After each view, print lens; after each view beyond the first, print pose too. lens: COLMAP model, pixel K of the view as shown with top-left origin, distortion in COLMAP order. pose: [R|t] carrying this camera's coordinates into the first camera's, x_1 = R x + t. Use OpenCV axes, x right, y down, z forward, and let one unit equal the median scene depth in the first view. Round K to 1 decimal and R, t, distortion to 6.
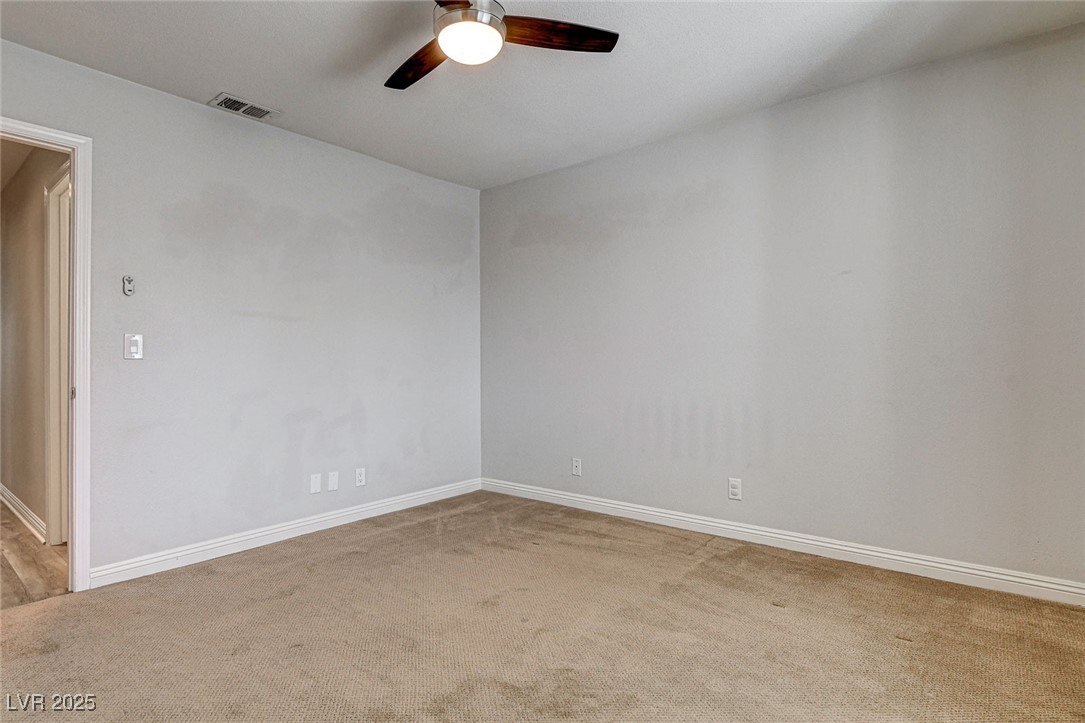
lens RADIAL K [[539.1, 0, 557.1], [0, 539.1, 362.2], [0, 0, 1]] dist [-0.004957, -0.000792]
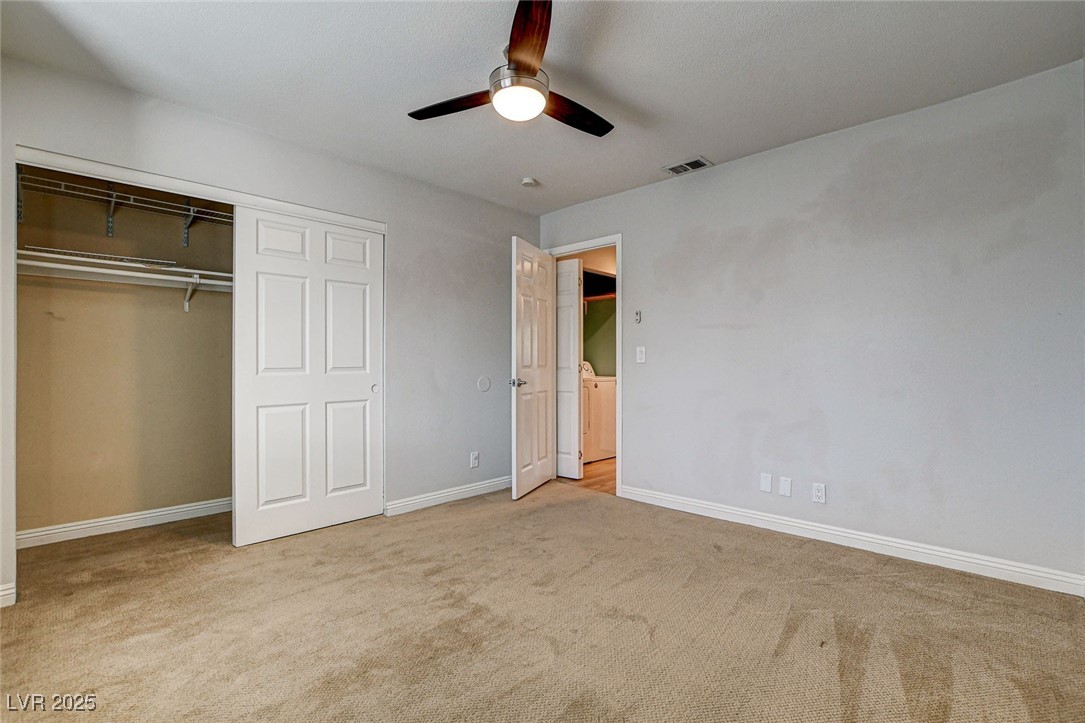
lens RADIAL K [[497.4, 0, 540.5], [0, 497.4, 367.2], [0, 0, 1]] dist [-0.010180, 0.000974]
pose [[-0.092883, 0.009566, -0.995631, 0.561799], [0.006552, 0.999938, 0.008996, -0.009608], [0.995655, -0.005688, -0.092940, 0.677714]]
